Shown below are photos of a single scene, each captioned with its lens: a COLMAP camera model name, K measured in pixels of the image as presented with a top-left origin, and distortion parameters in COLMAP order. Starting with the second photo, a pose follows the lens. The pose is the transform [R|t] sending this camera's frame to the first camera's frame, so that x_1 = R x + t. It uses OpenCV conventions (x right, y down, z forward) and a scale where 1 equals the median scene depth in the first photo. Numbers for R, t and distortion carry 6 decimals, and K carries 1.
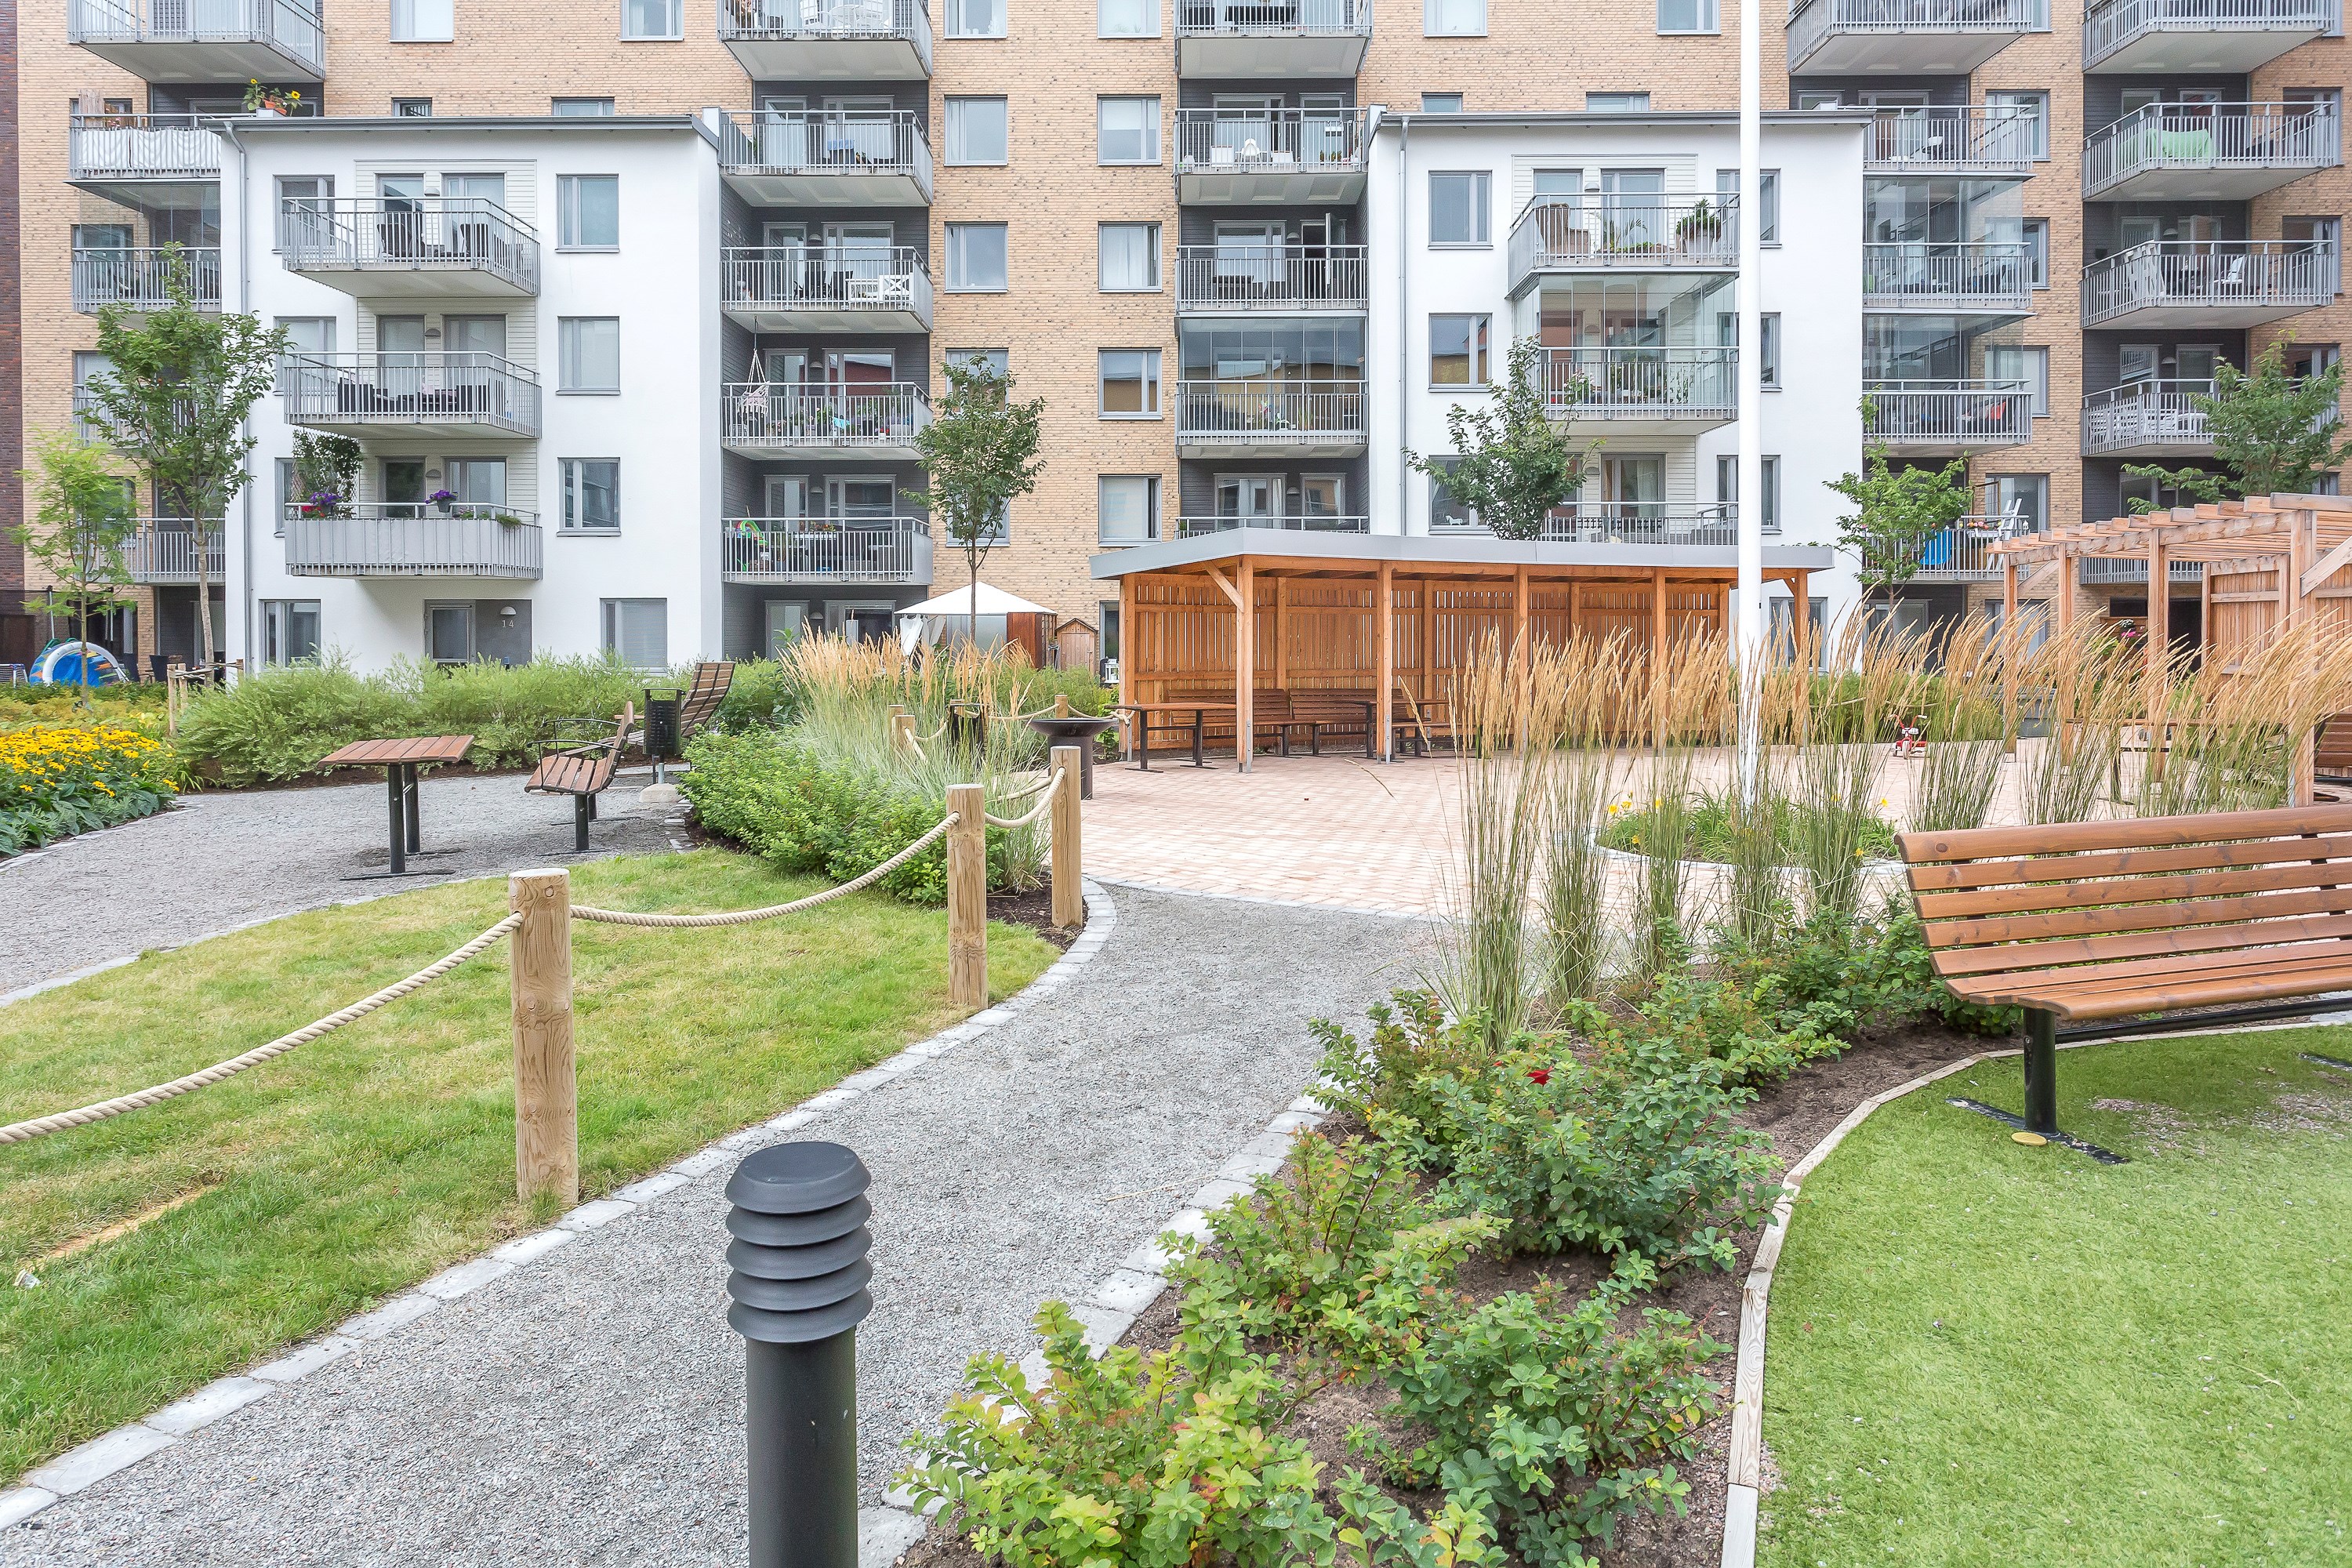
lens RADIAL K [[1573.9, 0, 1175.3], [0, 1573.9, 668.1], [0, 0, 1]] dist [0.001115, -0.001964]
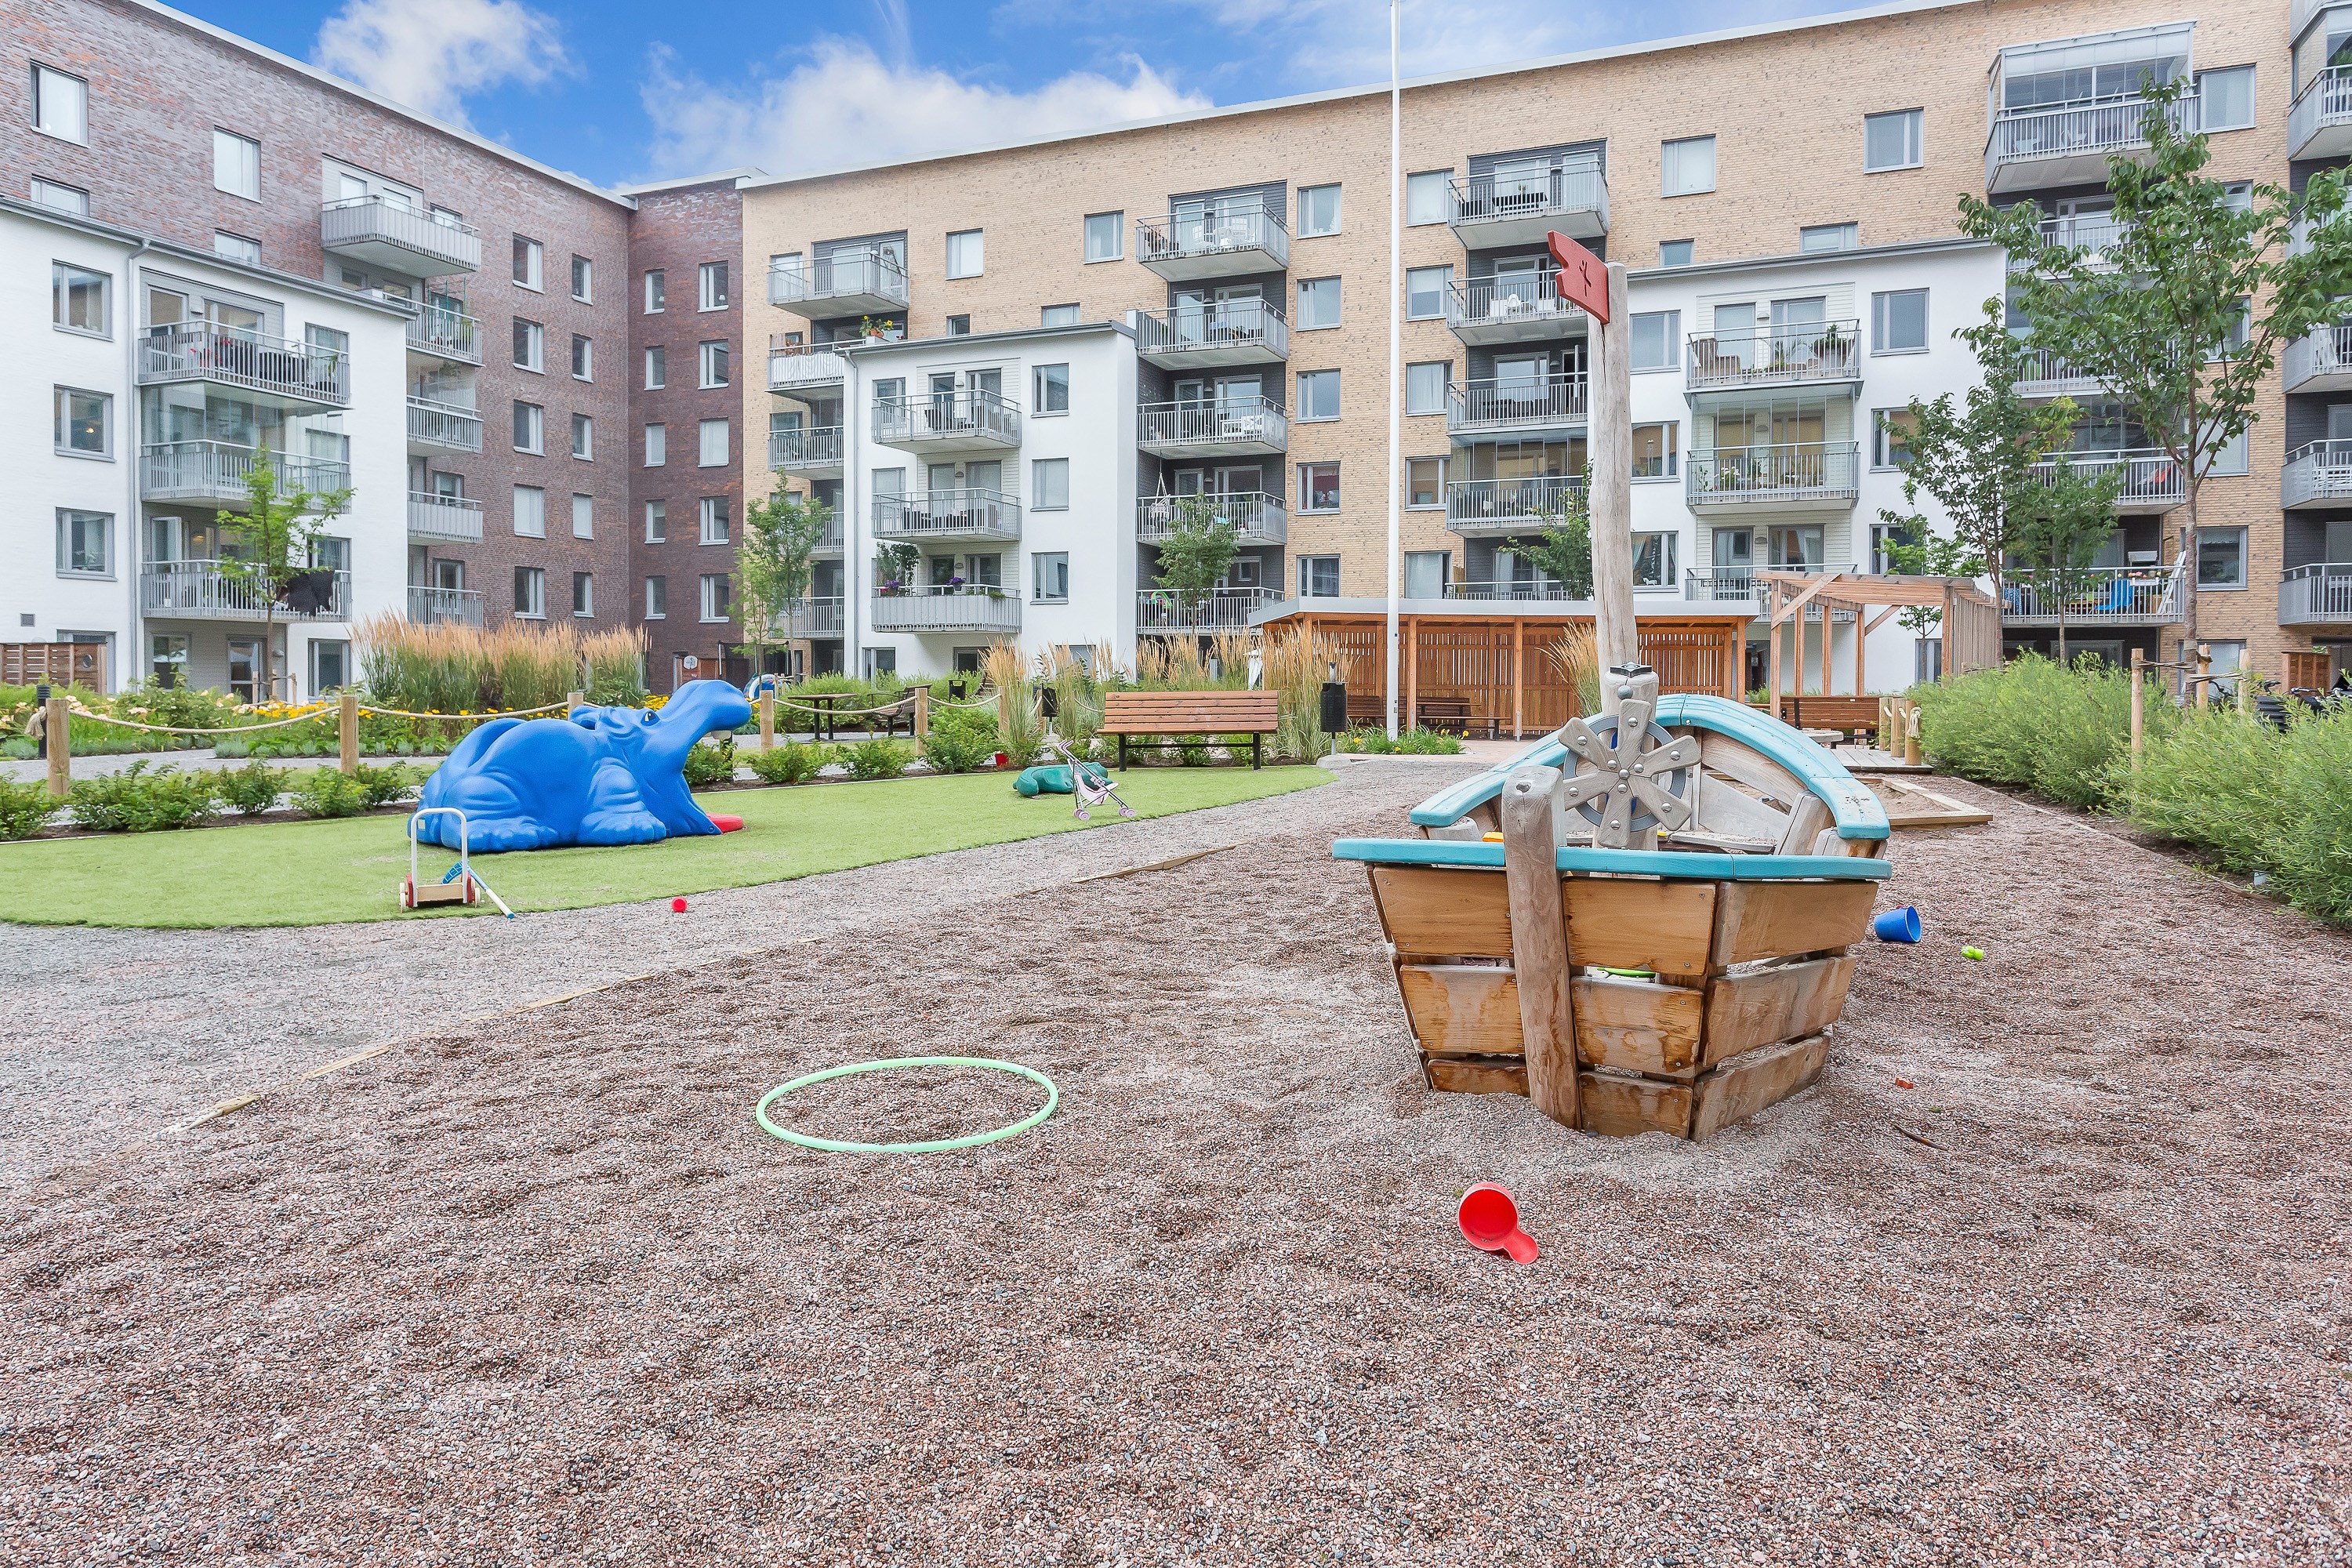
lens RADIAL K [[1575.0, 0, 1174.6], [0, 1575.0, 734.3], [0, 0, 1]] dist [0.001509, 0.002595]
pose [[0.926485, 0.014957, -0.376035, 0.300353], [-0.012768, 0.999884, 0.008312, 0.025929], [0.376116, -0.002899, 0.926568, -0.344999]]
